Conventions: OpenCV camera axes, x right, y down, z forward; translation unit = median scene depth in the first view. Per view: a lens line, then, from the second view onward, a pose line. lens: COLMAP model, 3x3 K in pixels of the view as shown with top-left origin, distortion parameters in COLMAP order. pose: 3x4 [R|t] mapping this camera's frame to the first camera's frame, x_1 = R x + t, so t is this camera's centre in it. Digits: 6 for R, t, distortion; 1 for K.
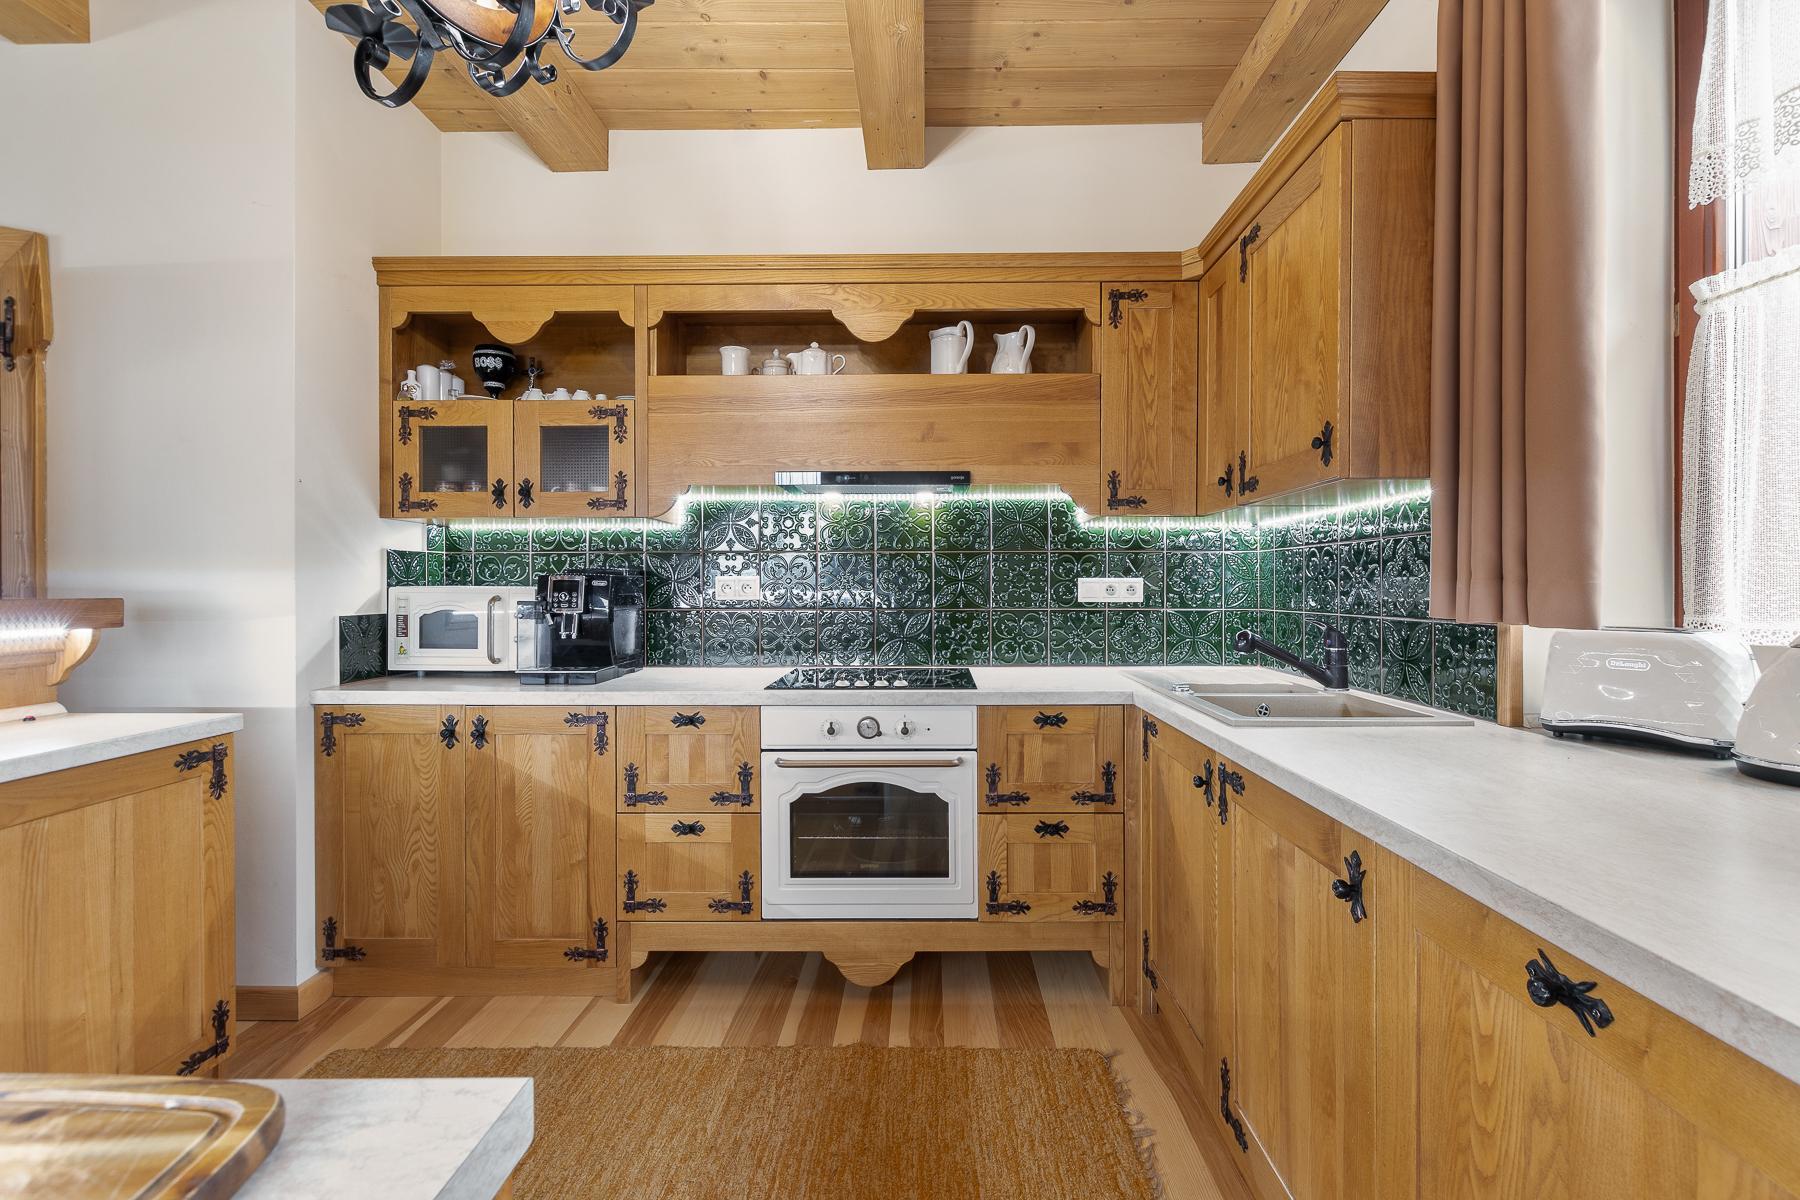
lens RADIAL K [[784.3, 0, 930.6], [0, 784.3, 591.1], [0, 0, 1]] dist [0.004646, -0.003395]
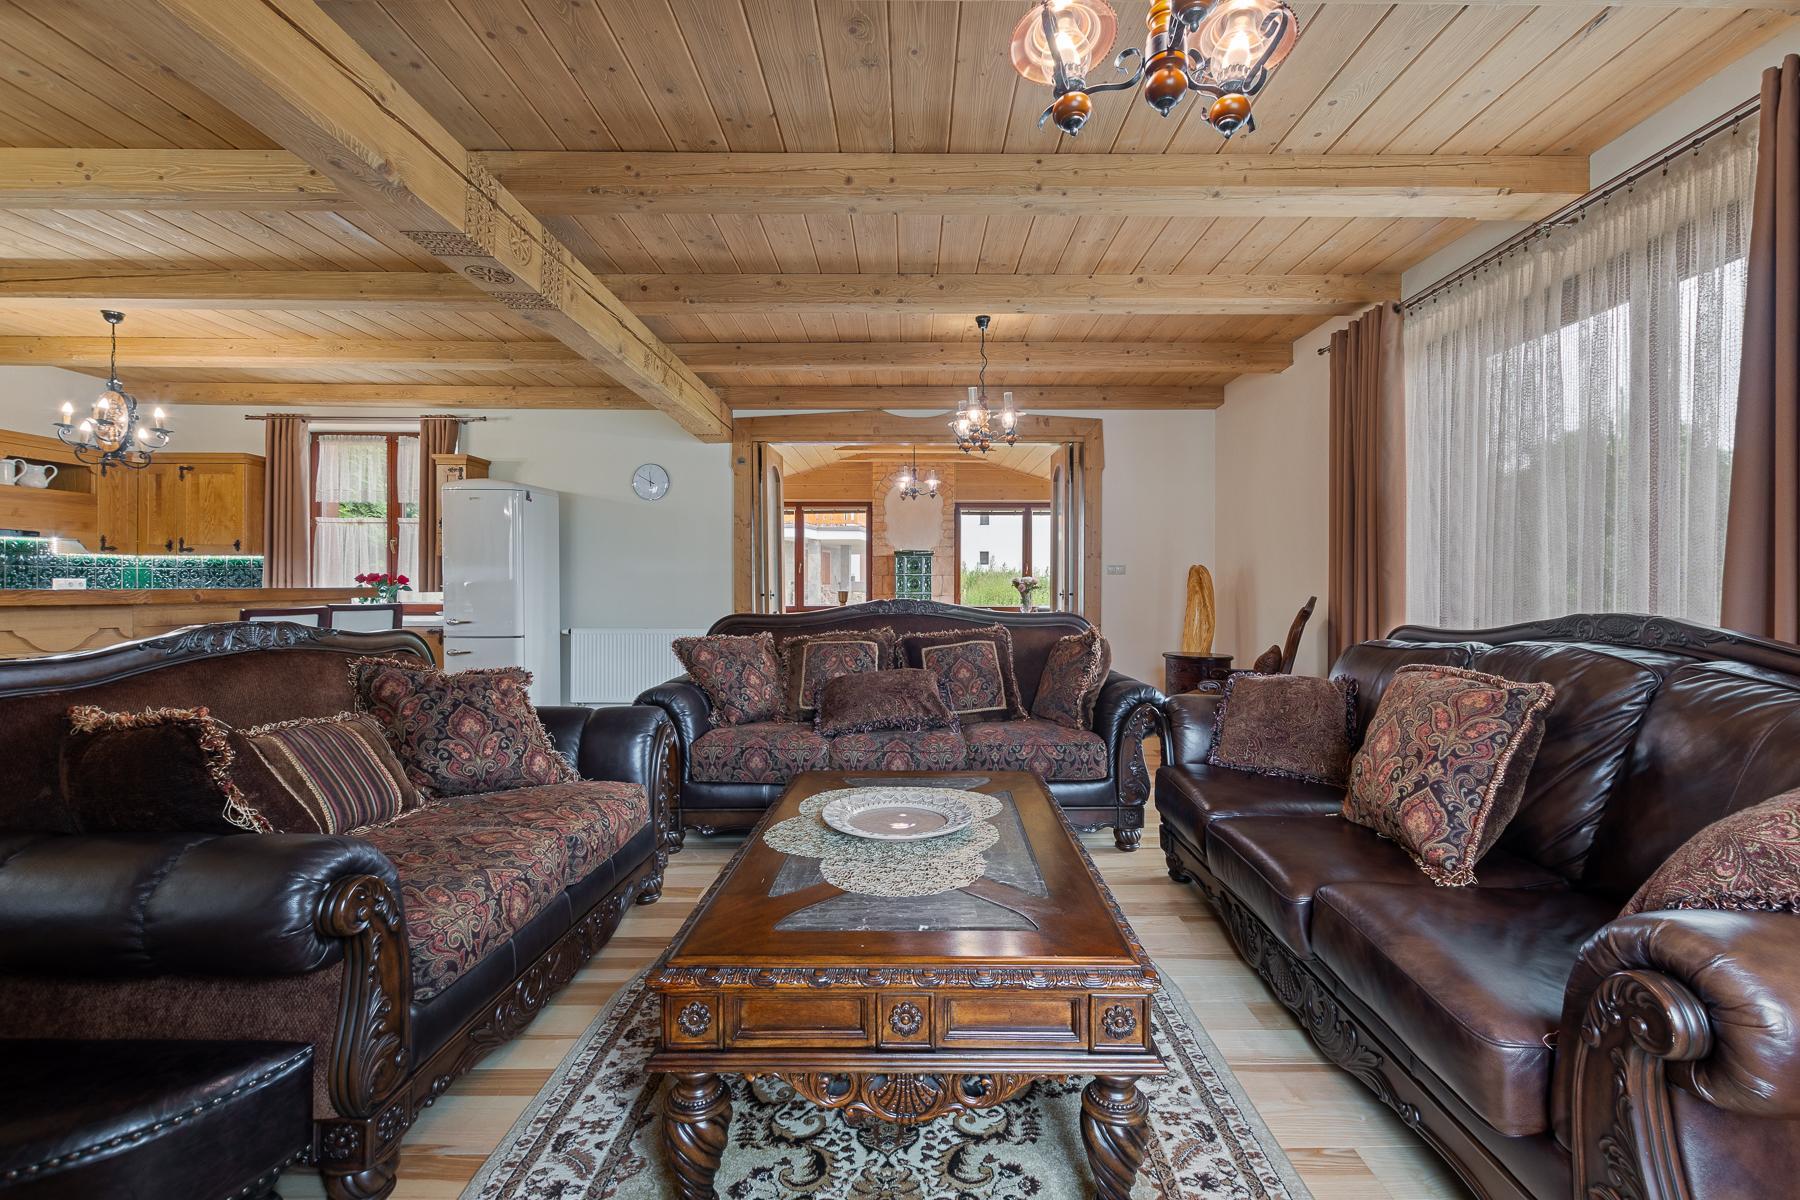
lens RADIAL K [[784.3, 0, 908.2], [0, 784.3, 582.2], [0, 0, 1]] dist [0.004646, -0.003395]
pose [[-0.006124, -0.002458, 0.999978, -2.202336], [0.003178, 0.999992, 0.002478, -0.005439], [-0.999976, 0.003194, -0.006116, -1.473103]]
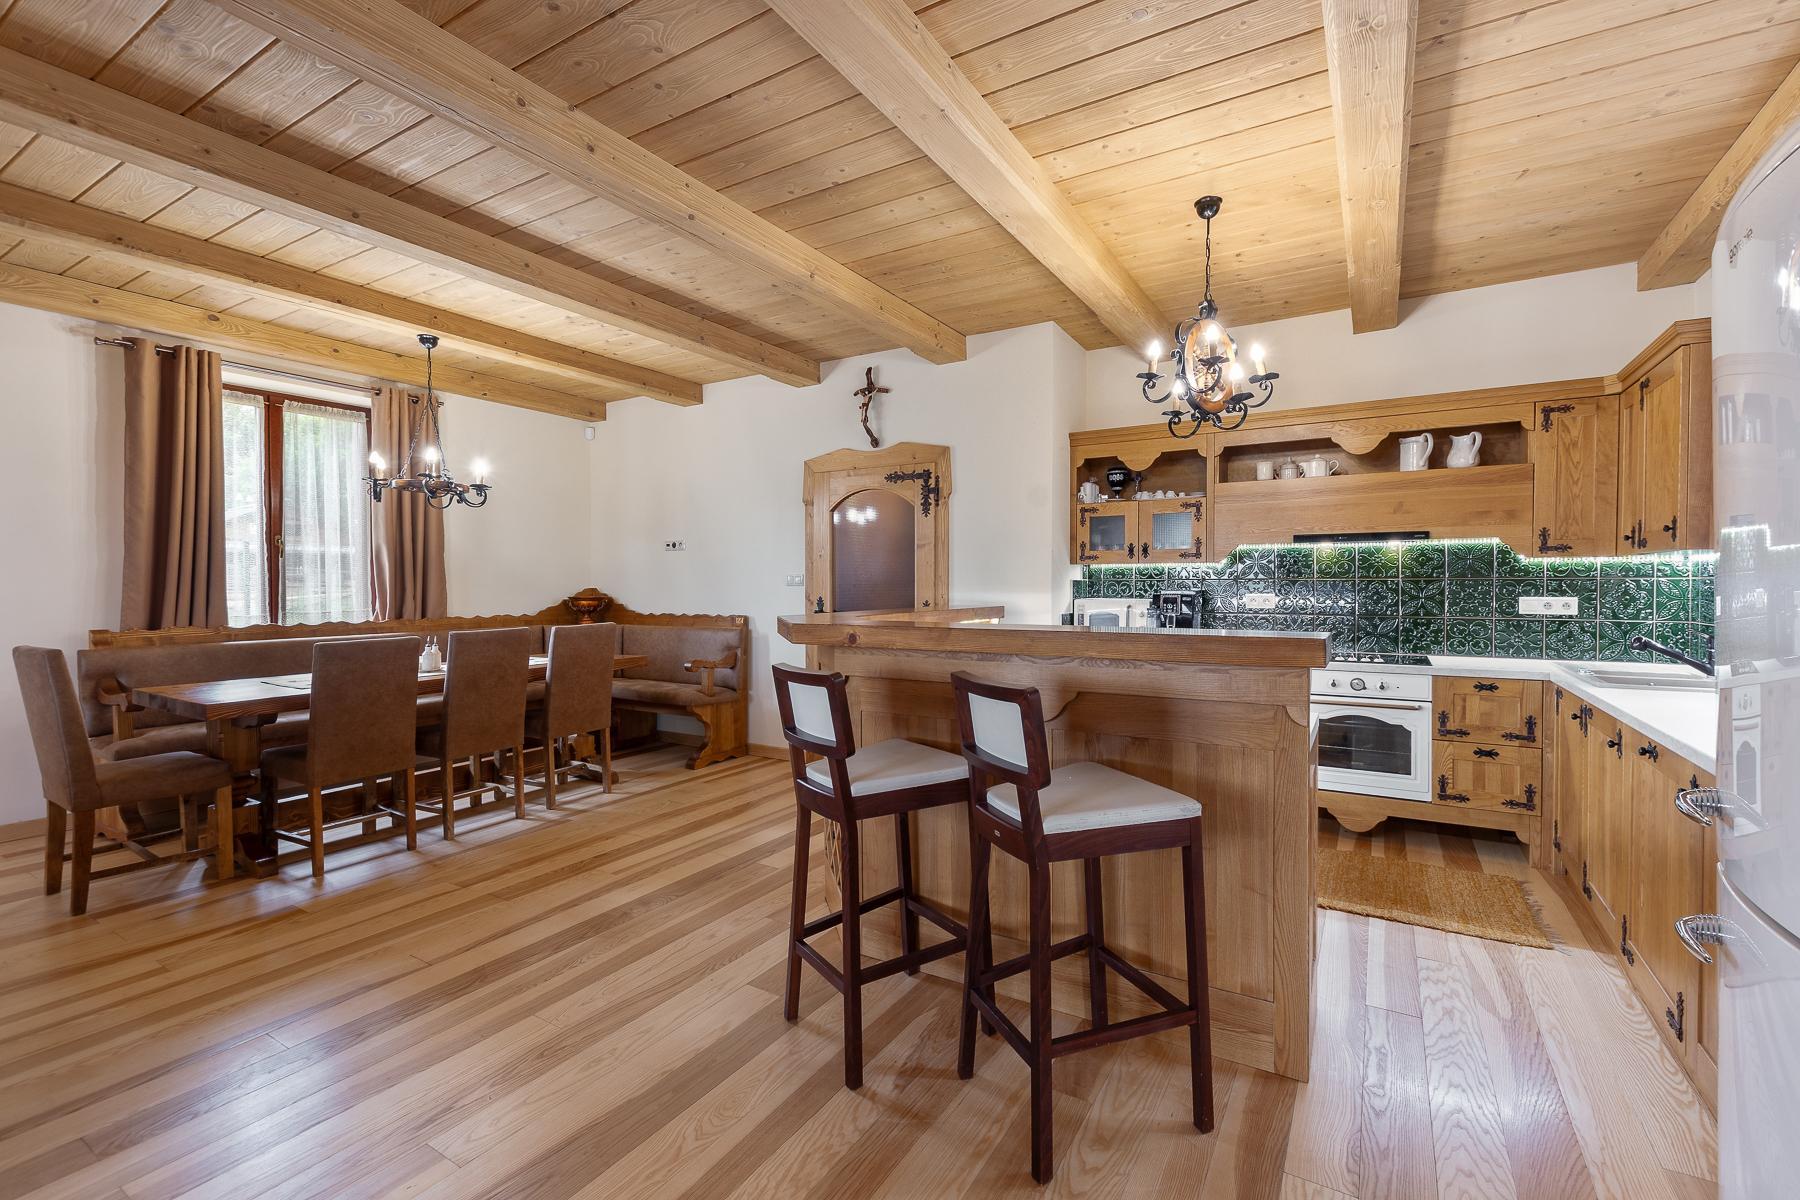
lens RADIAL K [[784.3, 0, 907.1], [0, 784.3, 595.1], [0, 0, 1]] dist [0.004646, -0.003395]
pose [[0.855086, 0.007981, -0.518424, -0.028074], [-0.002289, 0.999930, 0.011618, -0.038650], [0.518481, -0.008748, 0.855045, -0.906894]]
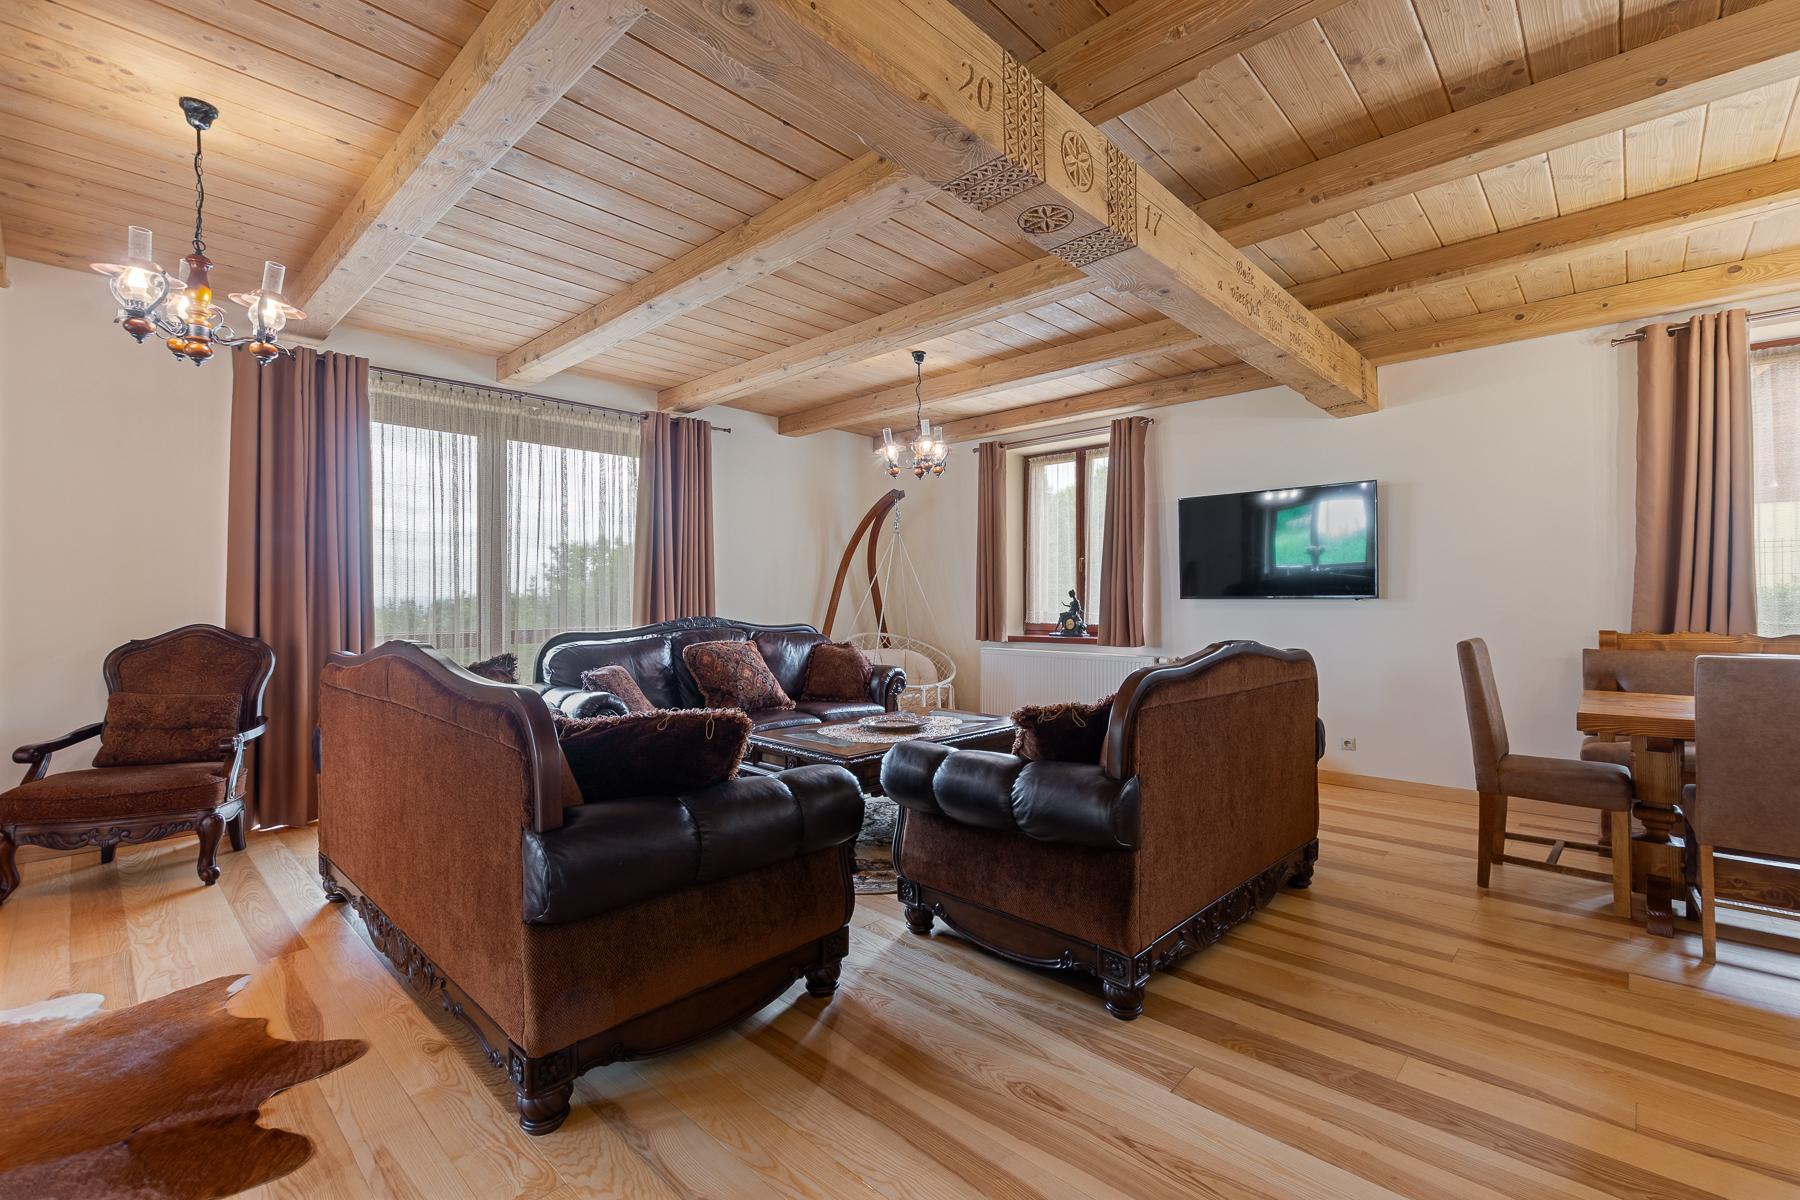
lens RADIAL K [[784.3, 0, 944.7], [0, 784.3, 593.9], [0, 0, 1]] dist [0.004646, -0.003395]
pose [[-0.672134, -0.001755, -0.740427, -0.164552], [-0.000225, 0.999998, -0.002166, -0.016163], [0.740429, -0.001289, -0.672133, -0.310512]]
